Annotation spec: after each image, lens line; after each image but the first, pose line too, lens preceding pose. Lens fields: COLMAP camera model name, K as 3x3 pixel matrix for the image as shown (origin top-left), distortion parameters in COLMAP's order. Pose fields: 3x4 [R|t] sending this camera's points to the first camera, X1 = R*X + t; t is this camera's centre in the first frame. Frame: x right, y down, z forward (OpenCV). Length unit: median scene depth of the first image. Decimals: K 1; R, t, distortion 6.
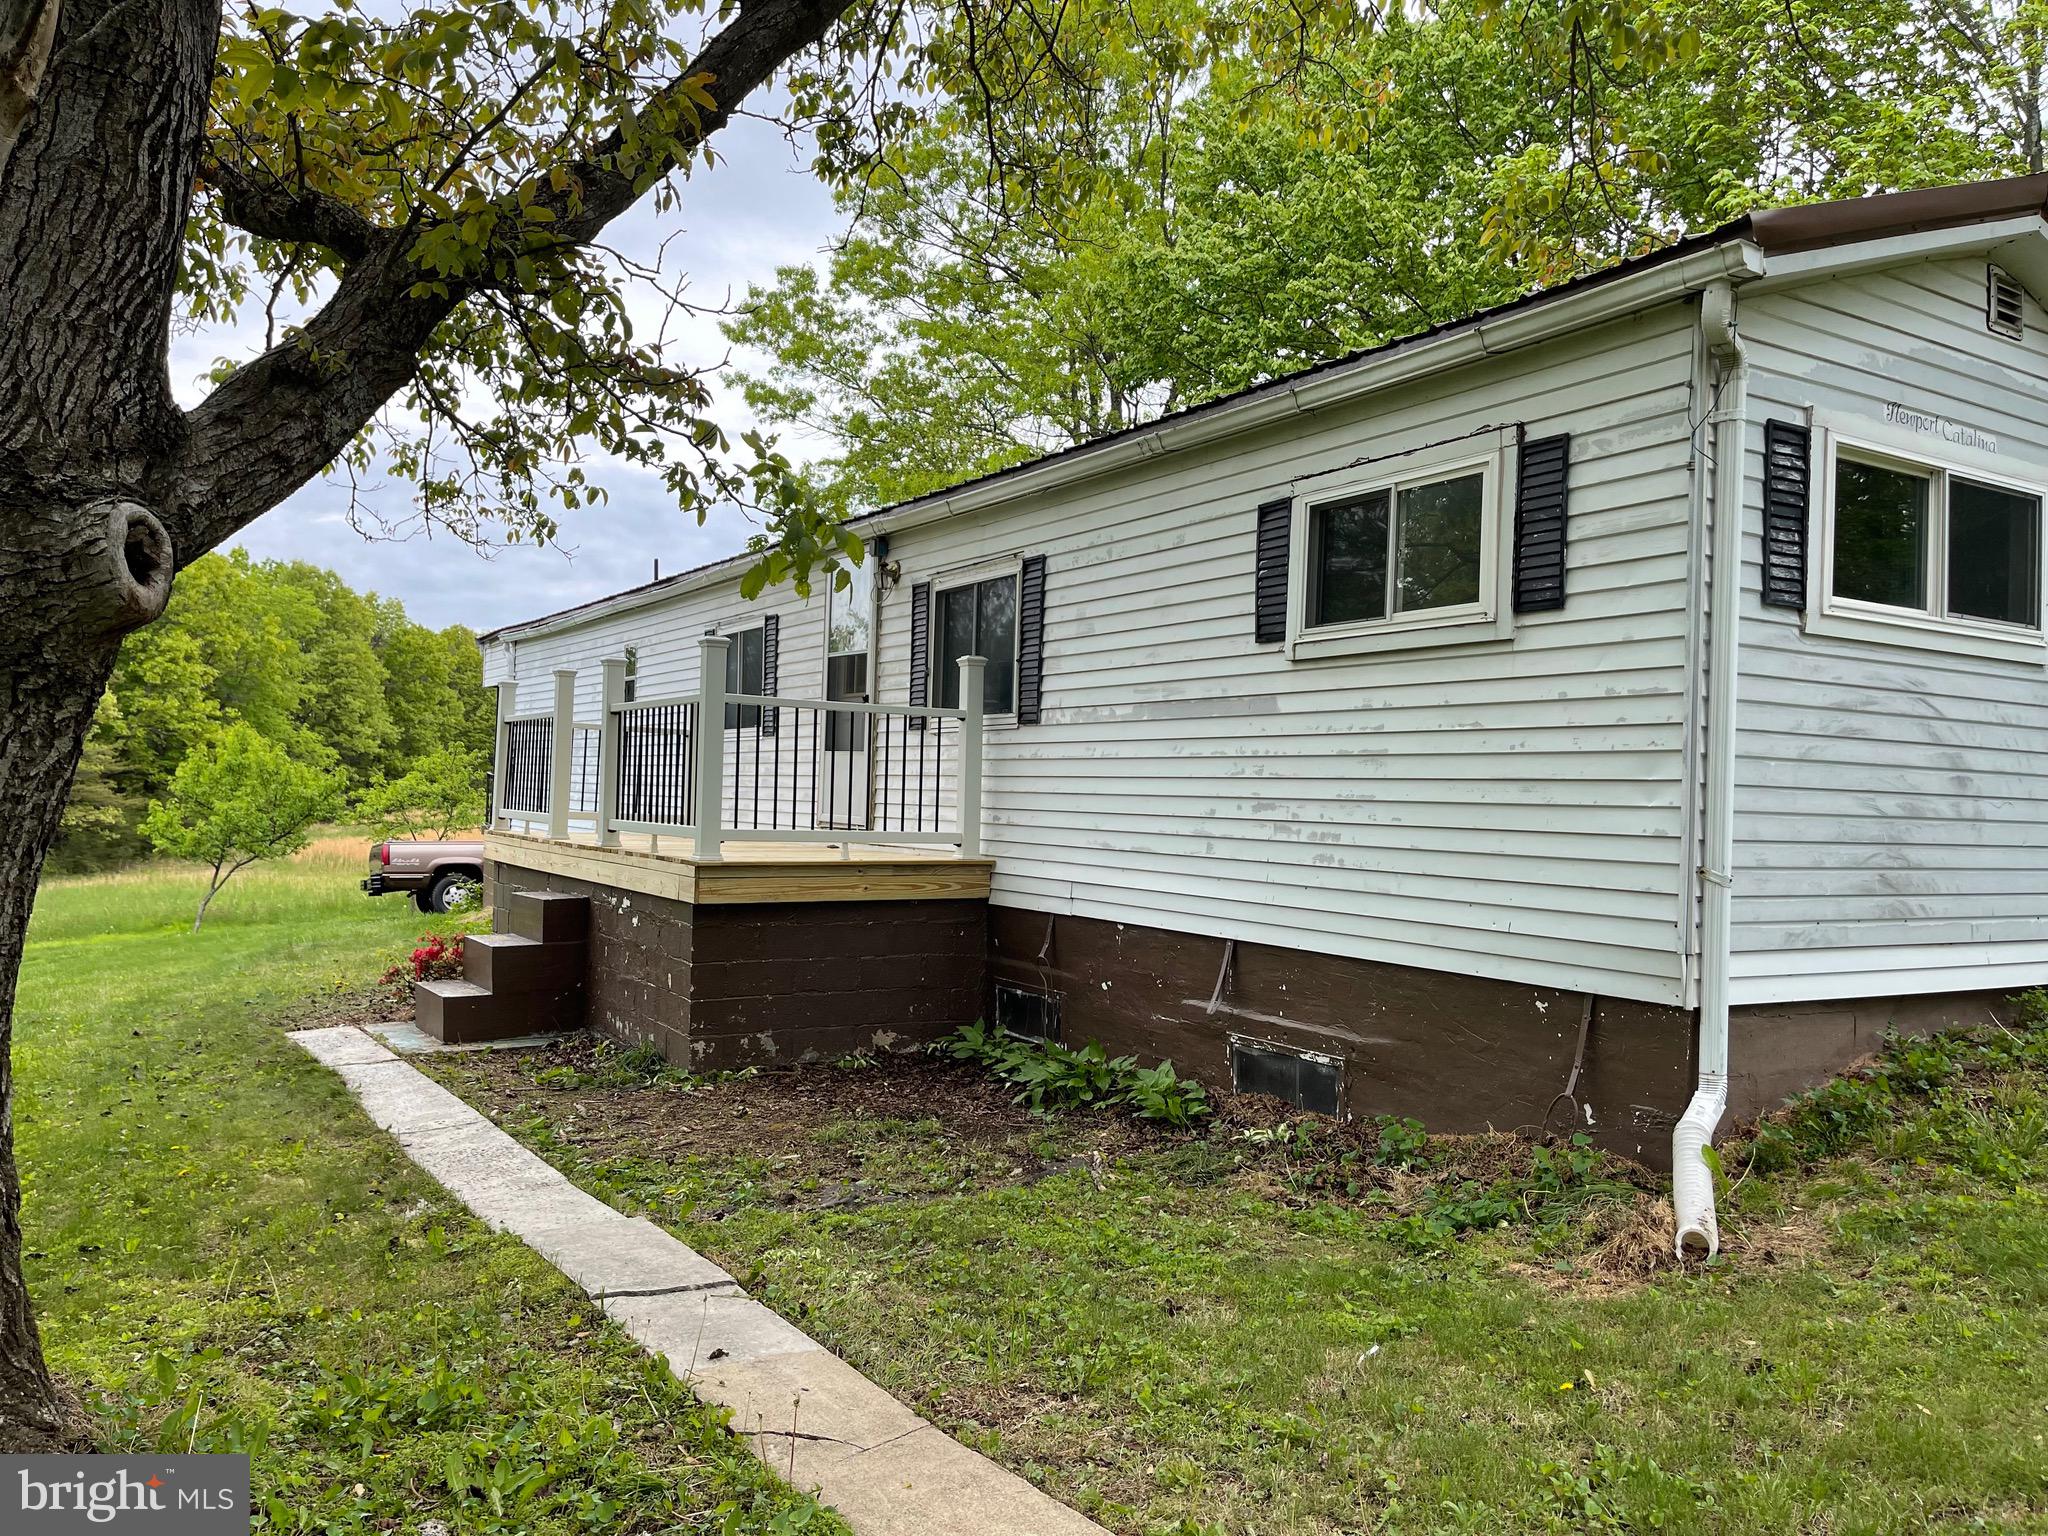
lens RADIAL K [[1554.4, 0, 1009.3], [0, 1554.4, 773.8], [0, 0, 1]] dist [0.048358, -0.063058]
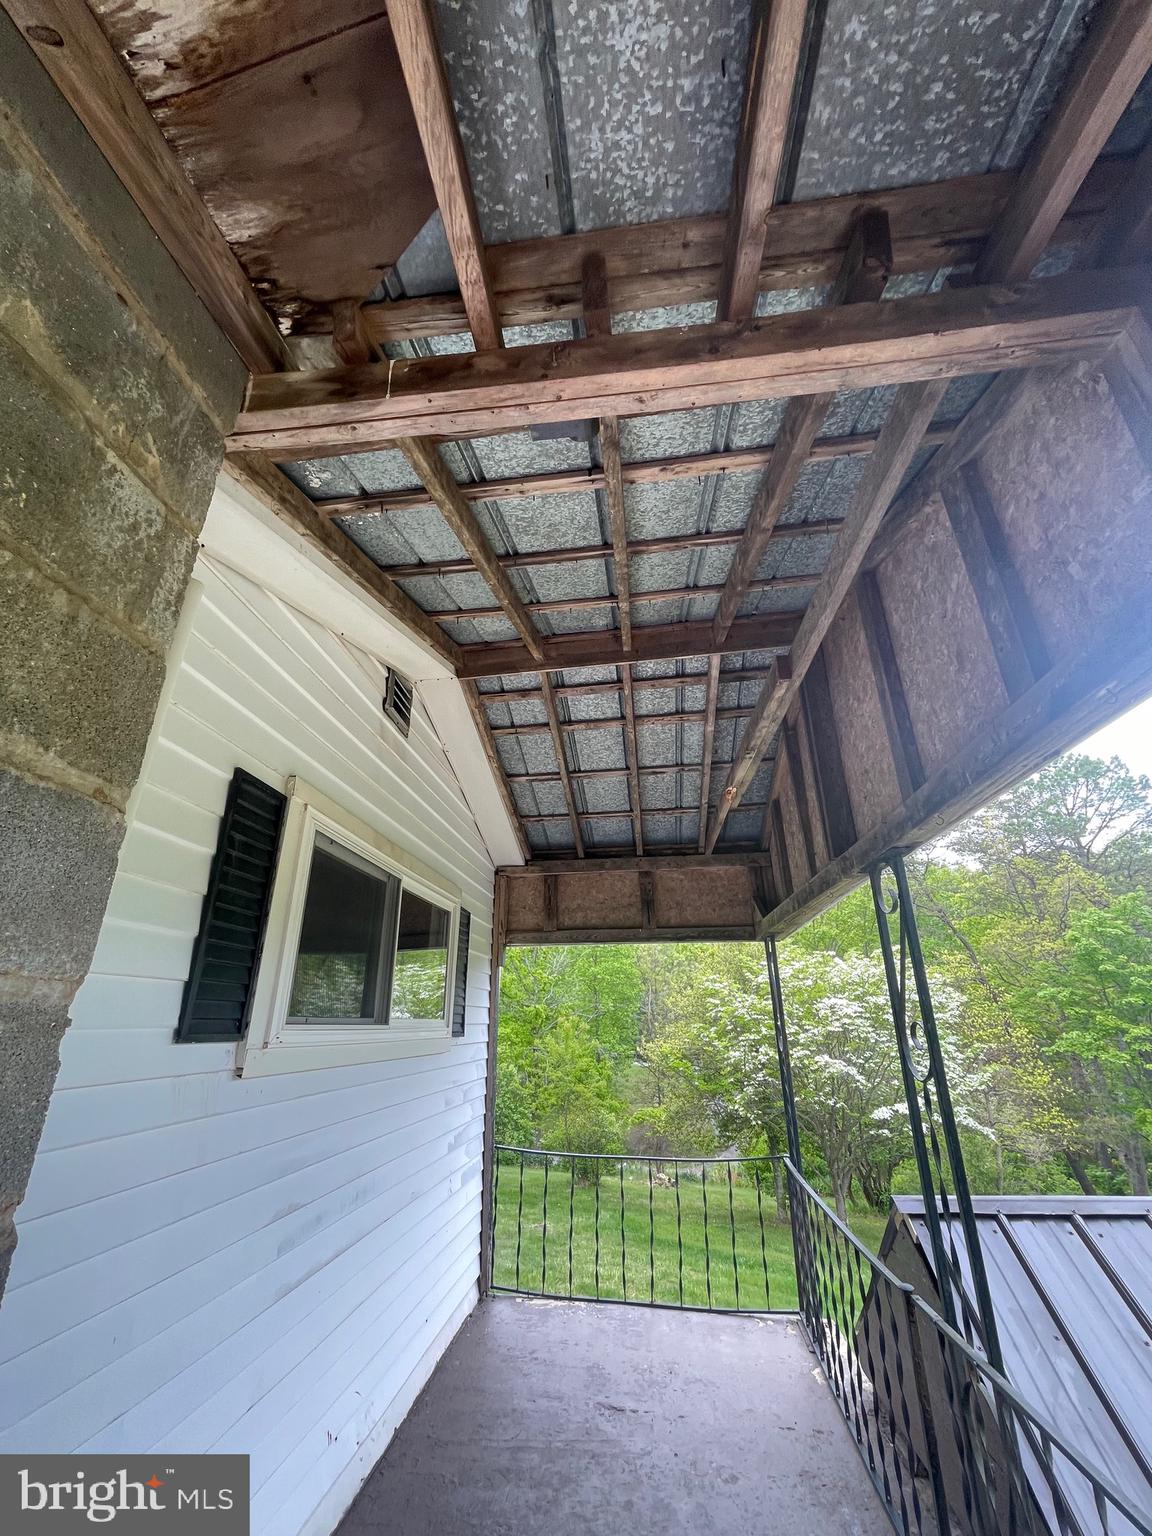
lens RADIAL K [[621.9, 0, 575.0], [0, 621.9, 771.0], [0, 0, 1]] dist [-0.002530, -0.000080]
pose [[0.603714, 0.272315, 0.749249, 0.321760], [0.013551, 0.936208, -0.351184, -0.110081], [-0.797086, 0.222168, 0.561512, 0.632556]]
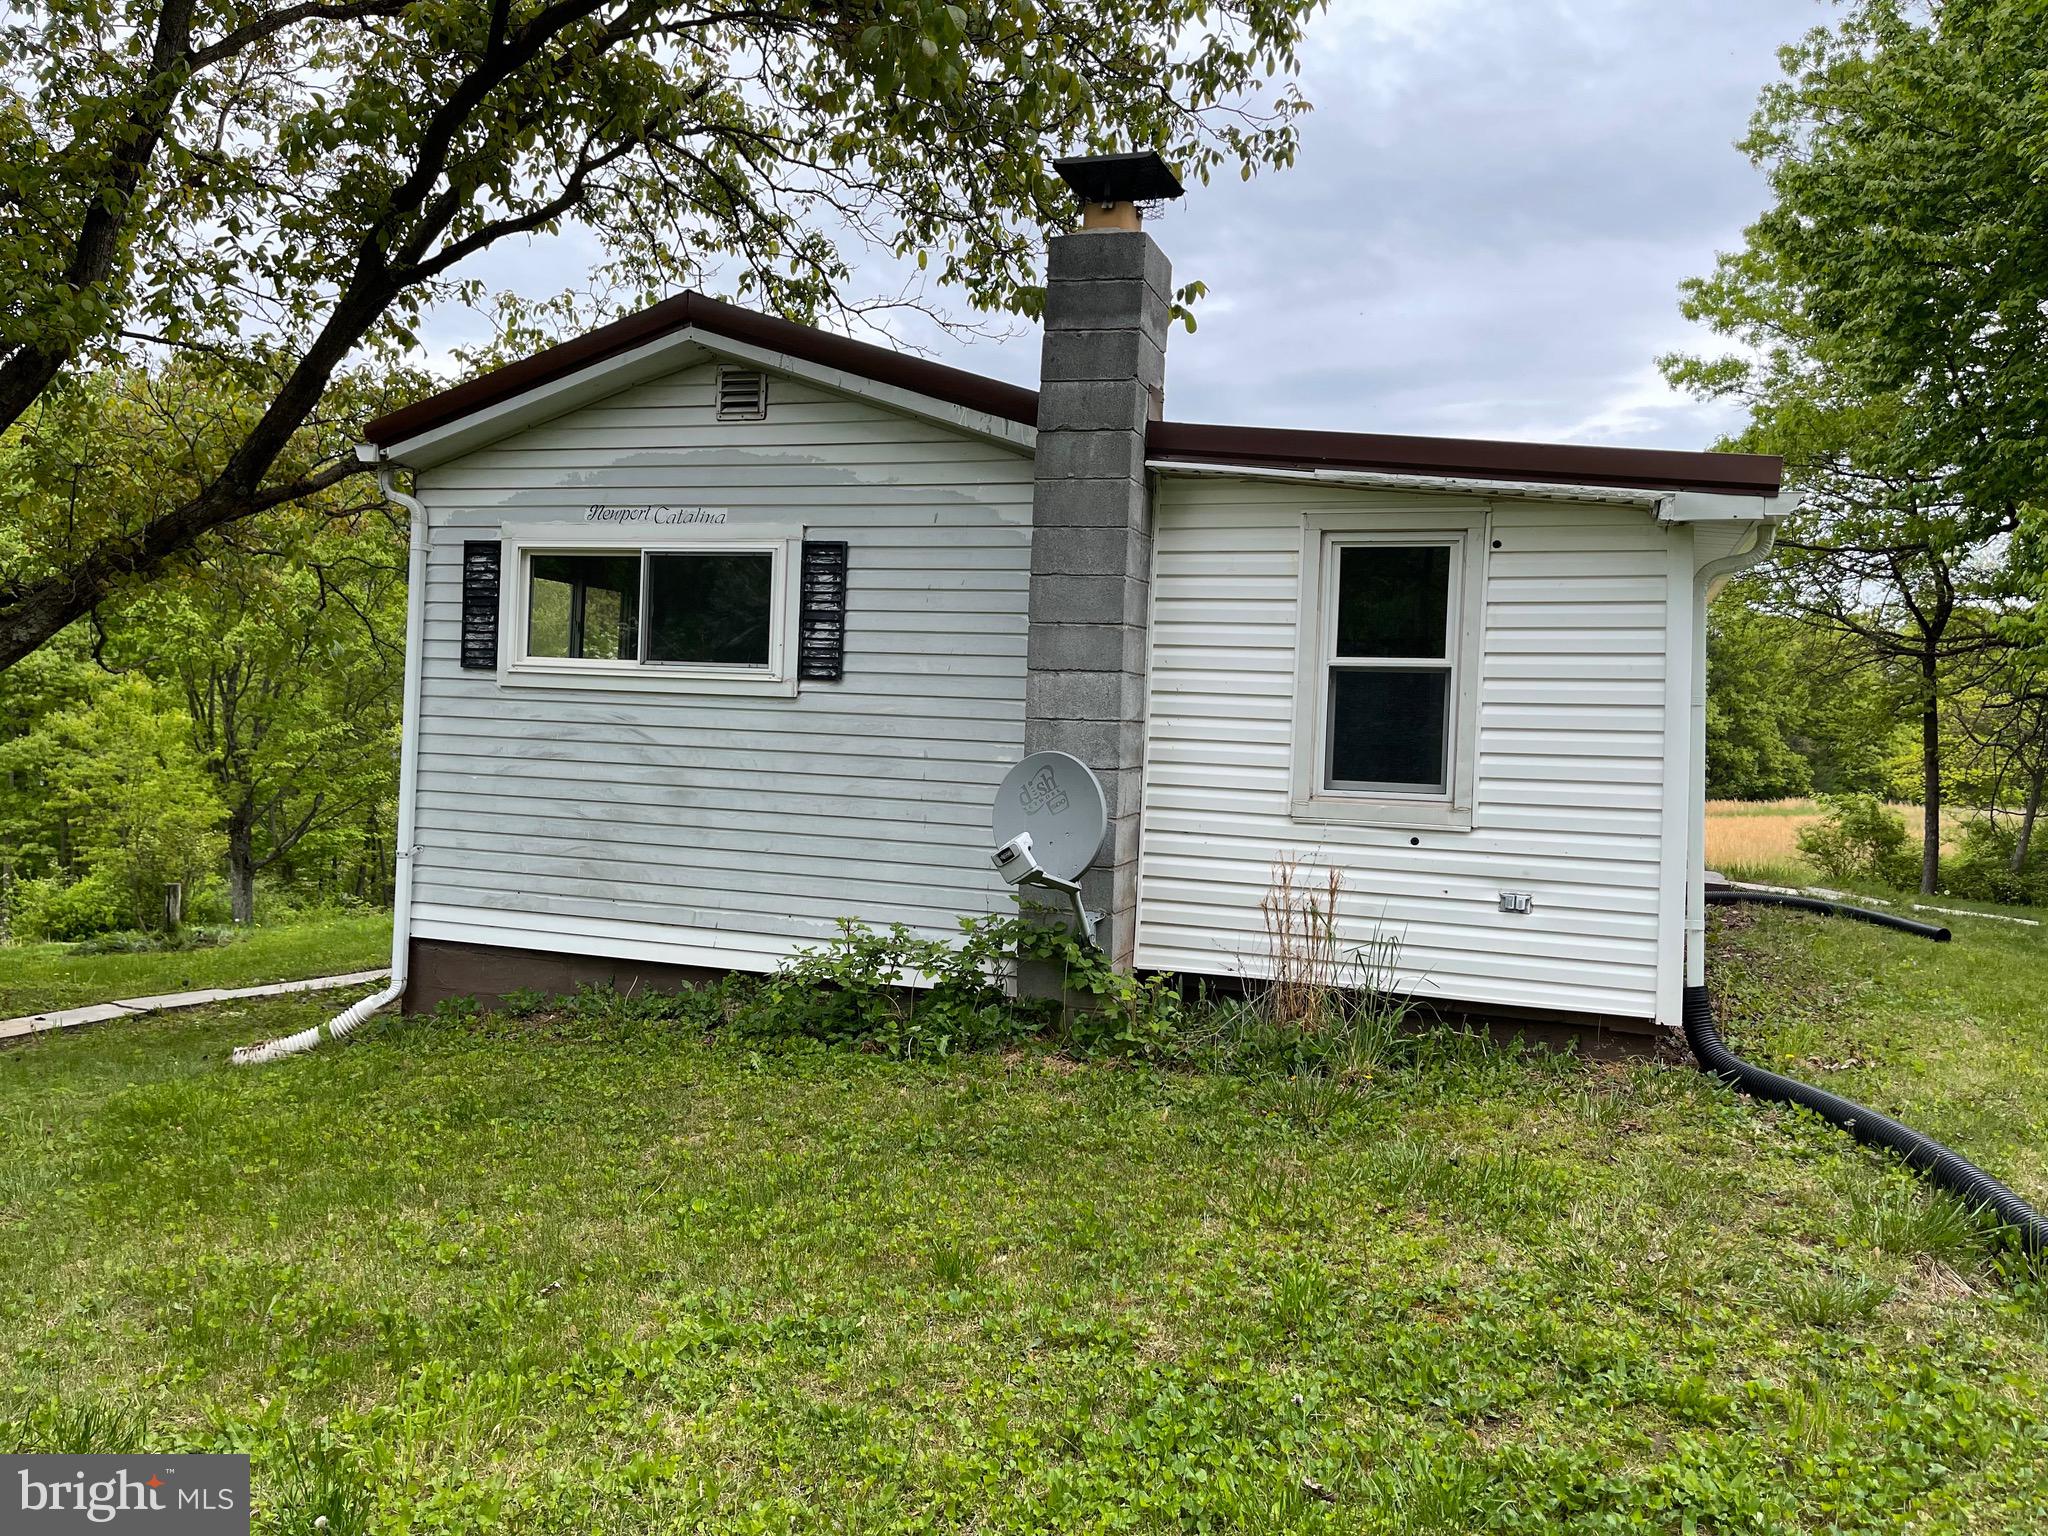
lens RADIAL K [[1554.4, 0, 1033.1], [0, 1554.4, 762.1], [0, 0, 1]] dist [0.048358, -0.063058]
pose [[0.639067, 0.012970, -0.769042, 1.718237], [-0.013133, 0.999896, 0.005950, -0.031888], [0.769039, 0.006298, 0.639171, 0.424214]]
